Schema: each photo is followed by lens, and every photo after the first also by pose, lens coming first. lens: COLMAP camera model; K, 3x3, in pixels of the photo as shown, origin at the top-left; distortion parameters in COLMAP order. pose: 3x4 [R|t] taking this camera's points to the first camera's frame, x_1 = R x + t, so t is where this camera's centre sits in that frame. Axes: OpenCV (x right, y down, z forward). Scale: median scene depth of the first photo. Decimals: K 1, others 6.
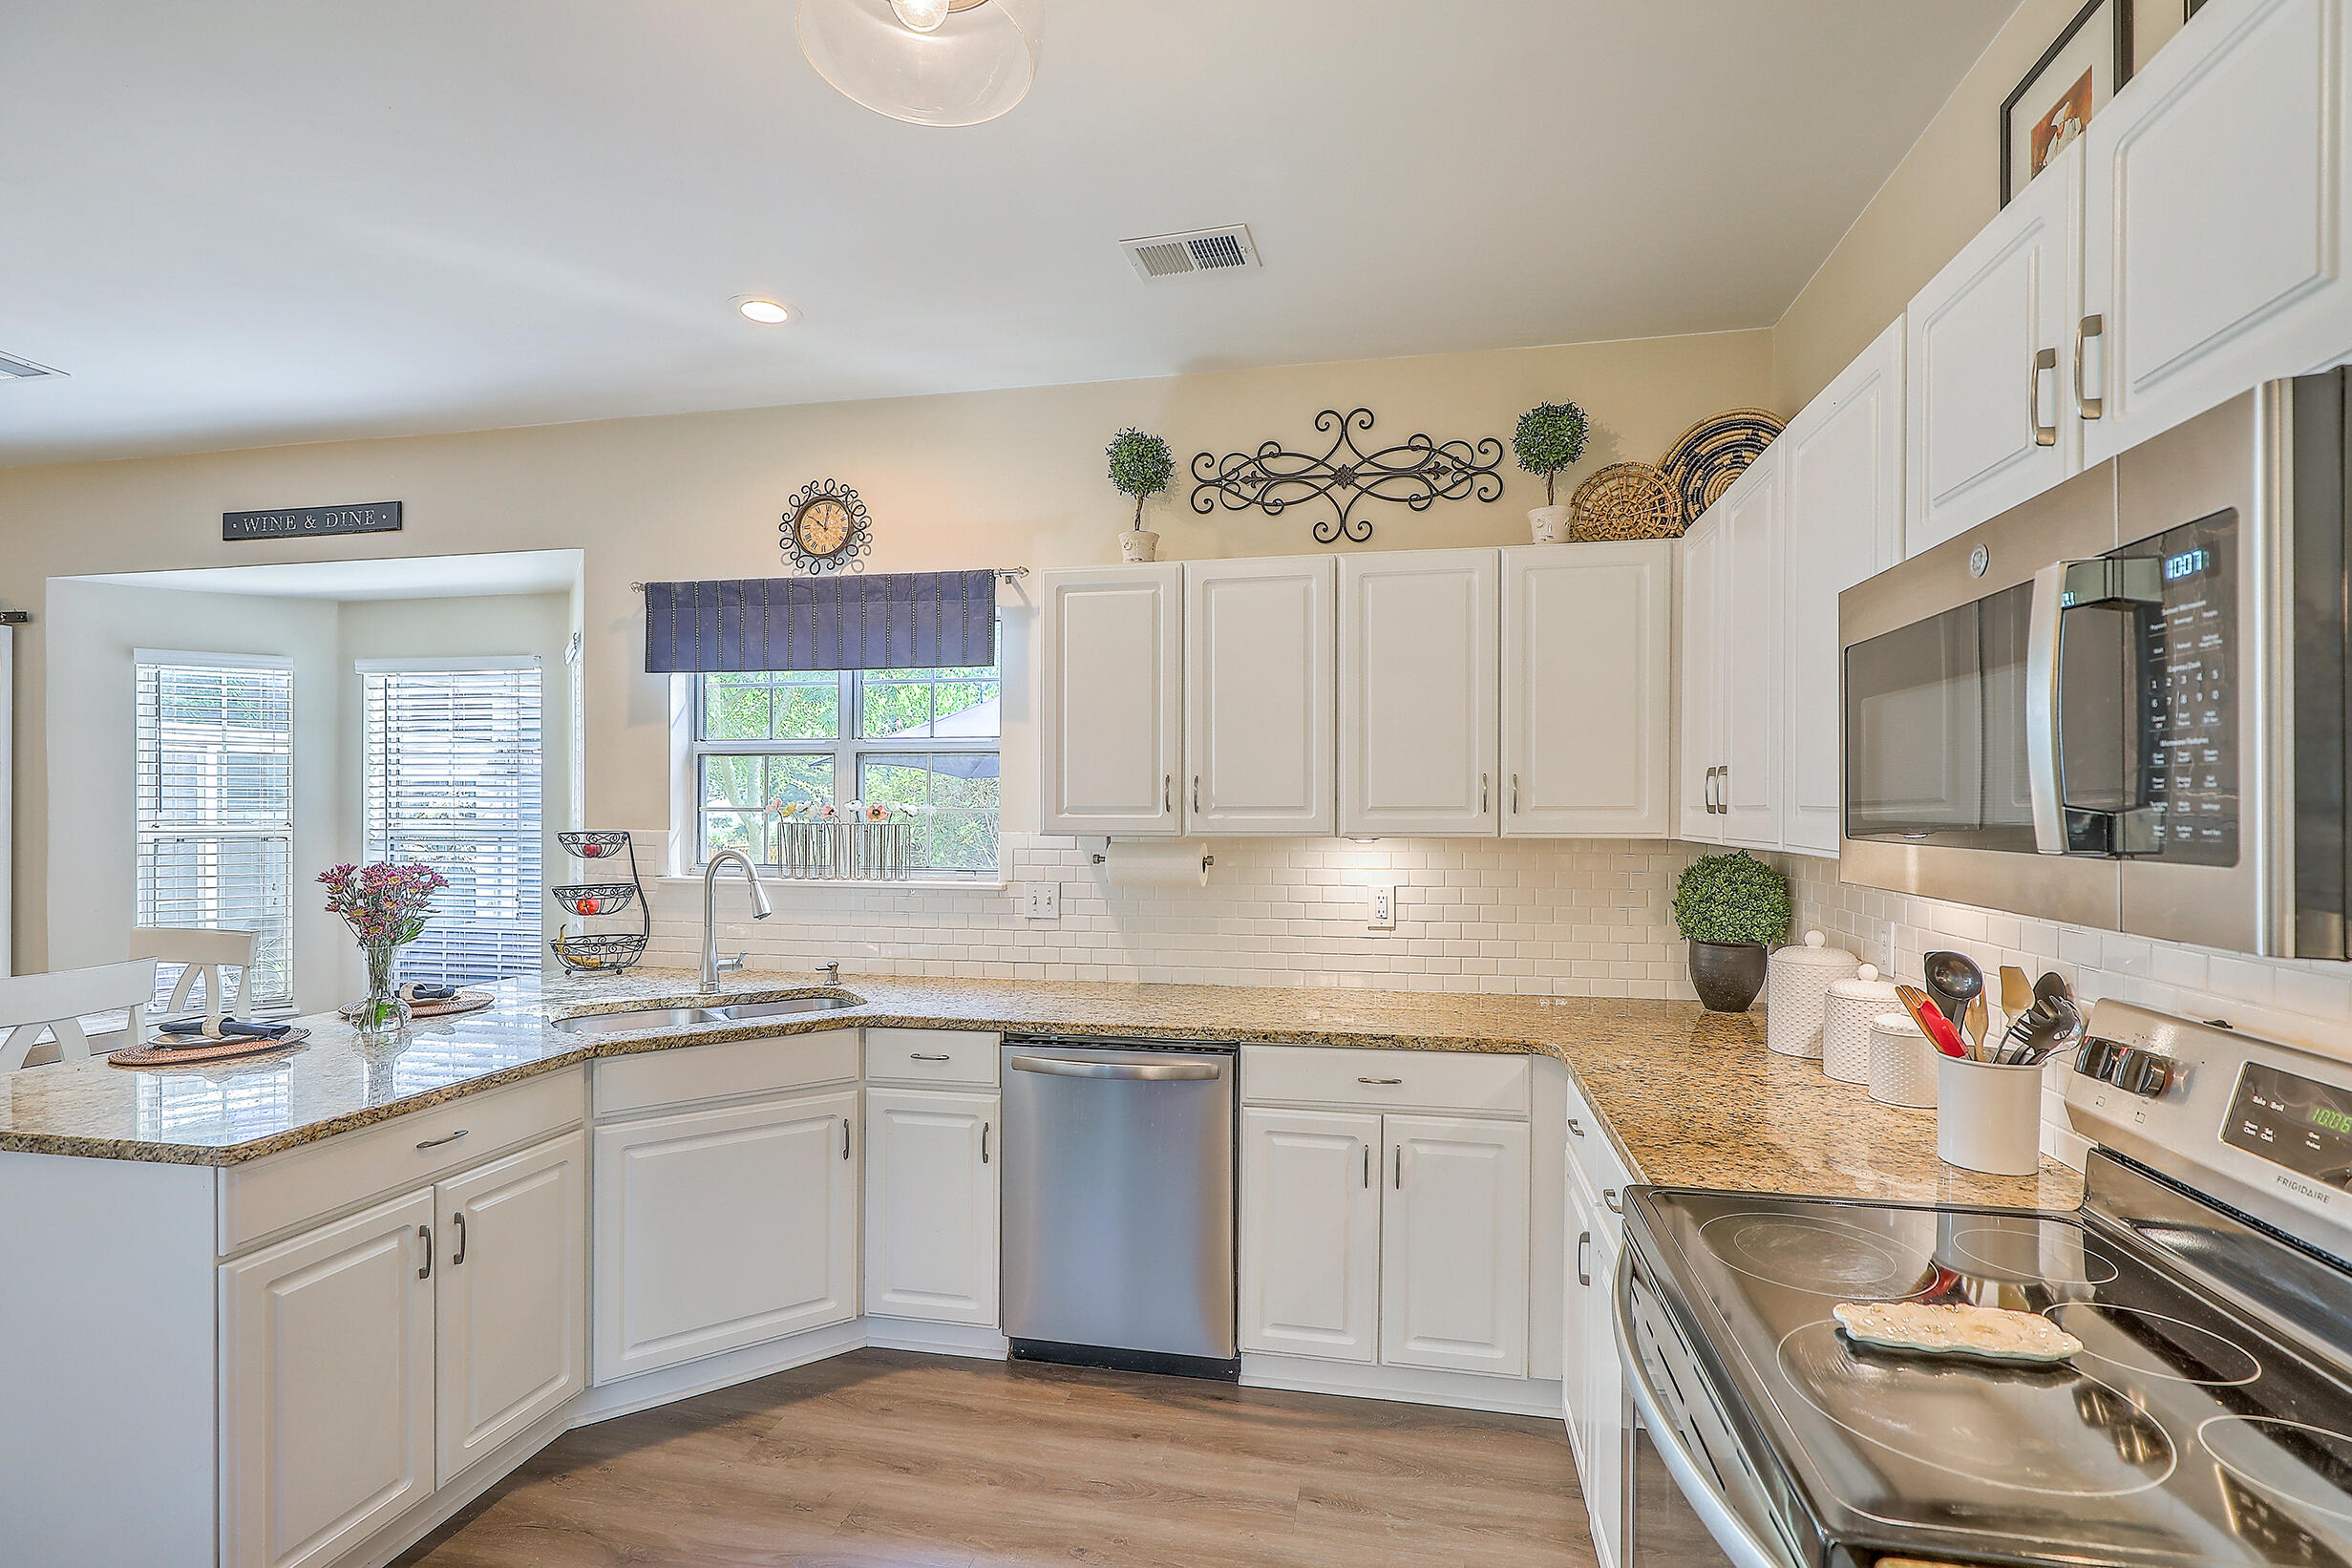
lens RADIAL K [[1062.2, 0, 1202.0], [0, 1062.2, 832.7], [0, 0, 1]] dist [0.000099, -0.002265]
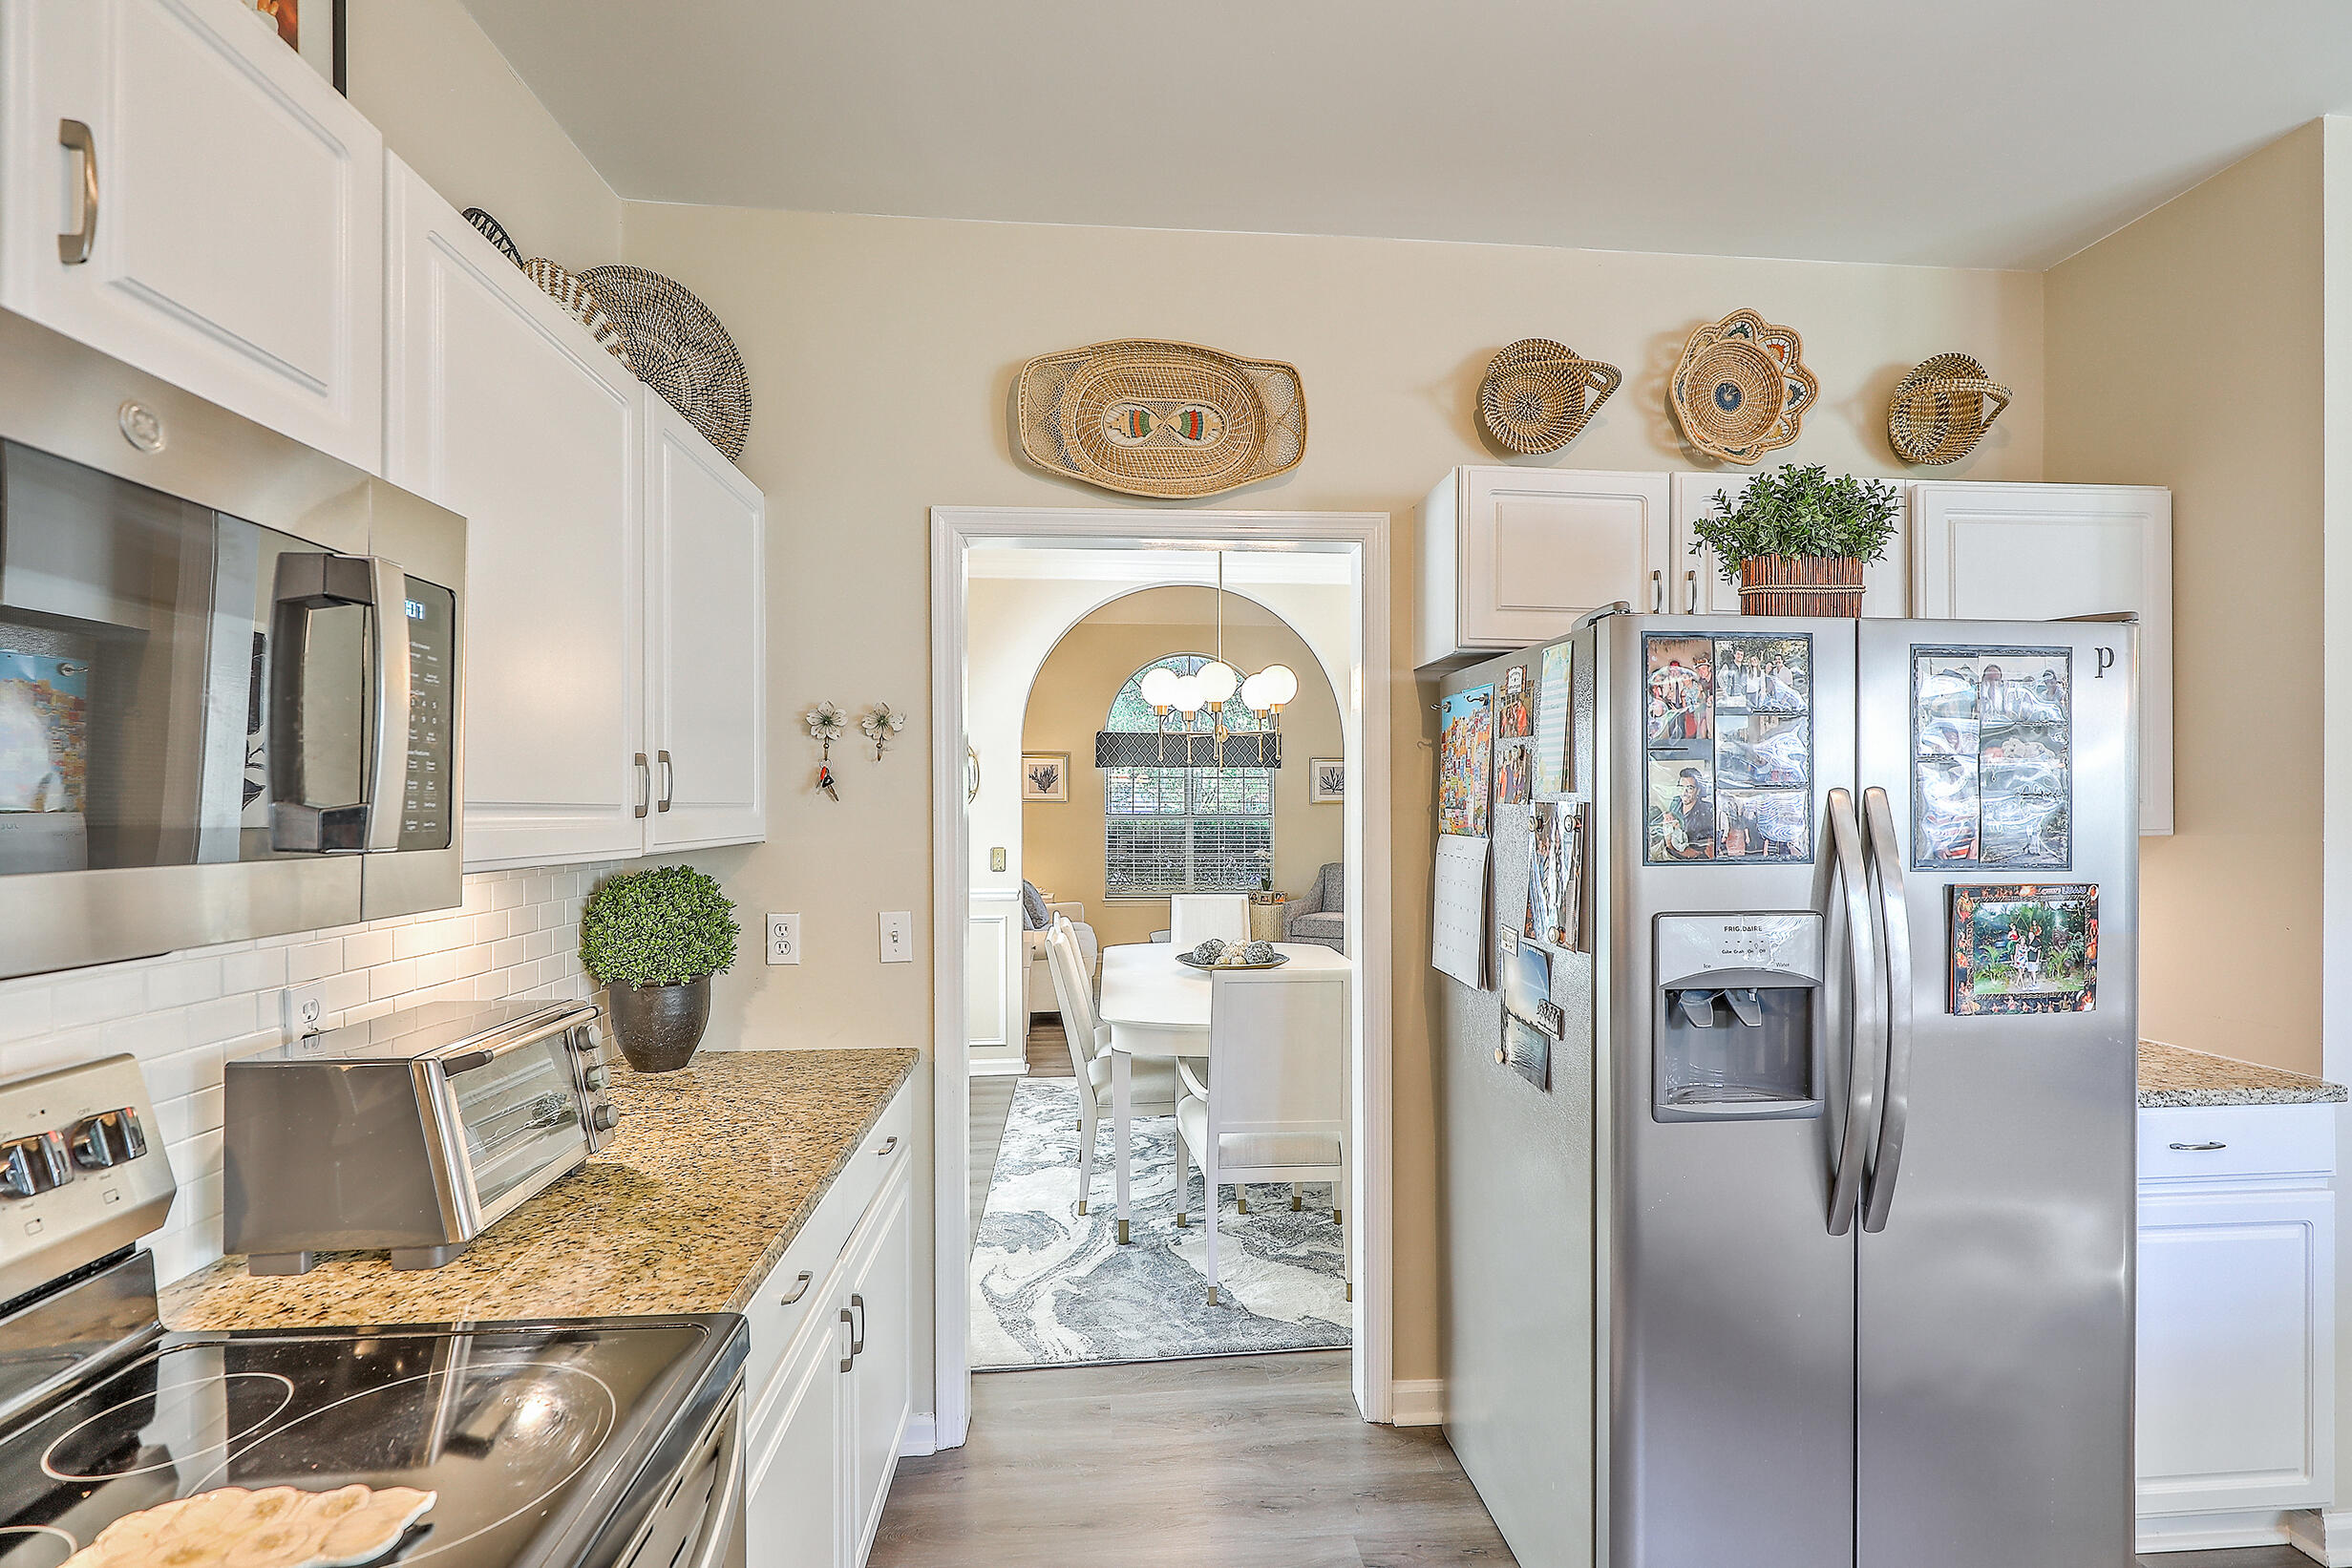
lens RADIAL K [[1062.2, 0, 1194.3], [0, 1062.2, 804.4], [0, 0, 1]] dist [0.000099, -0.002265]
pose [[-0.958661, -0.002751, -0.284537, 0.104510], [-0.008176, 0.999807, 0.017881, -0.014145], [0.284433, 0.019468, -0.958498, 0.621813]]
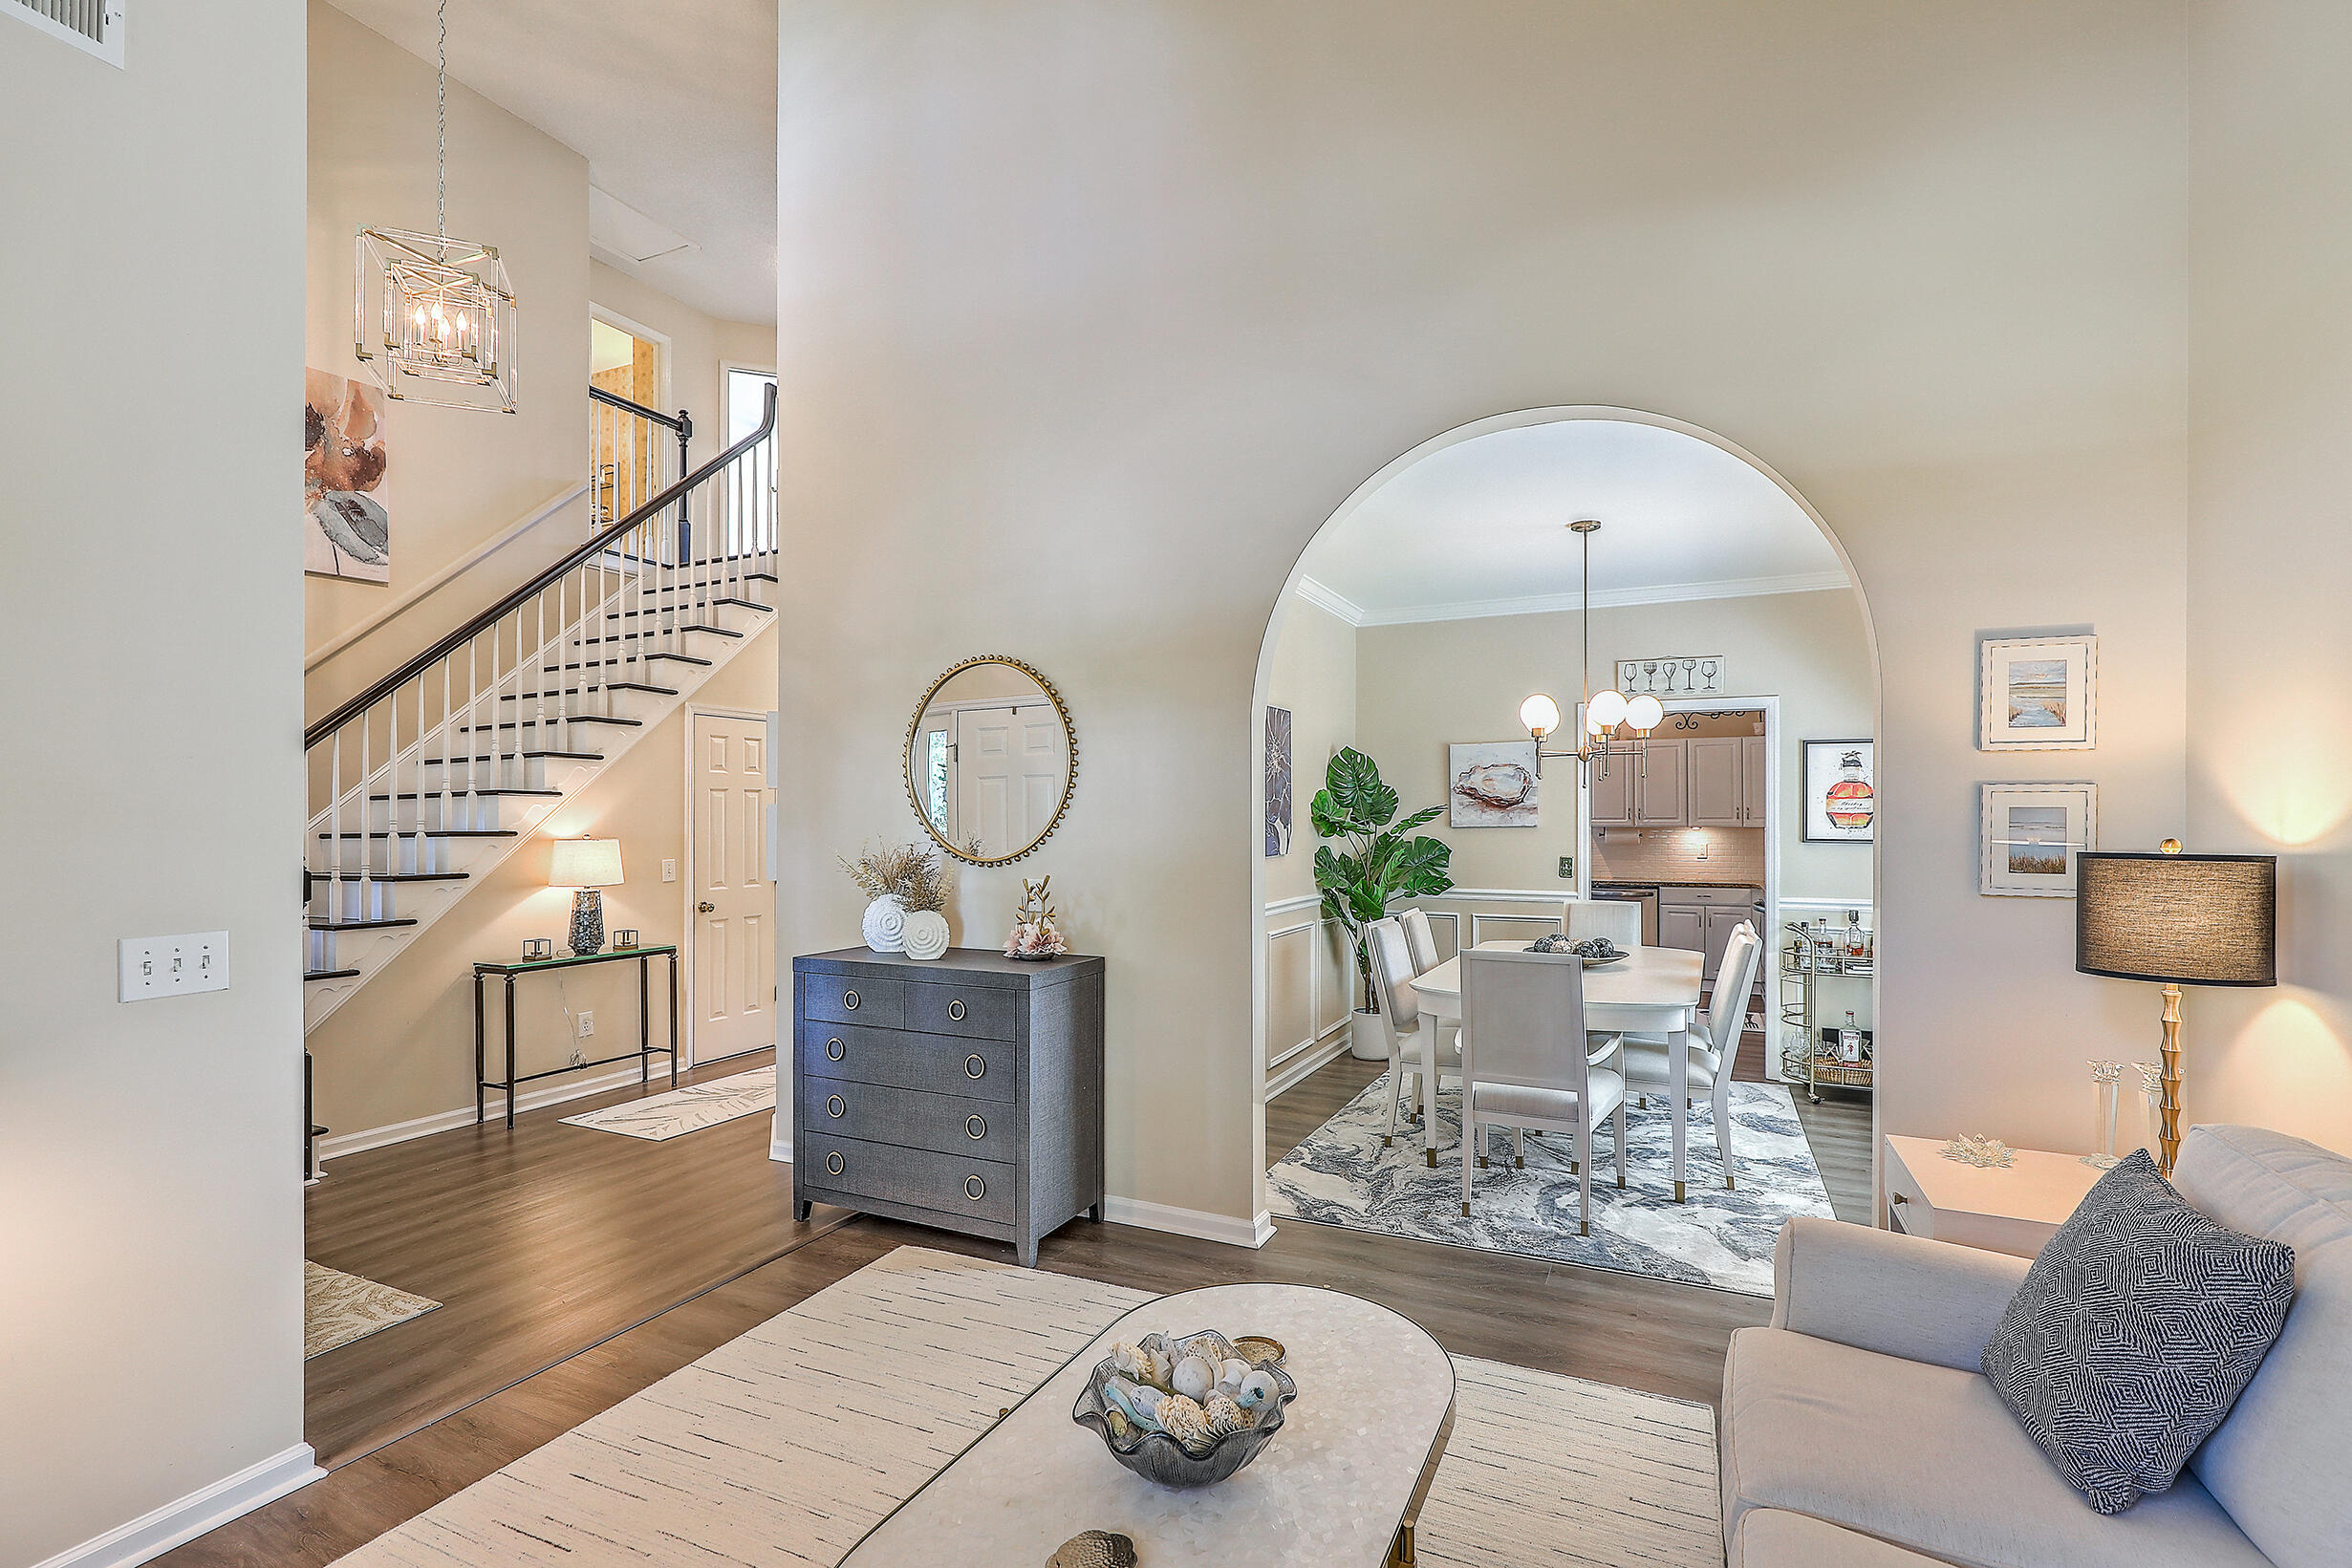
lens RADIAL K [[1062.1, 0, 1184.4], [0, 1062.1, 815.4], [0, 0, 1]] dist [0.000099, -0.002265]
pose [[0.963884, -0.007431, -0.266217, -0.438811], [0.002112, 0.999793, -0.020260, 0.028658], [0.266313, 0.018966, 0.963700, -2.262367]]
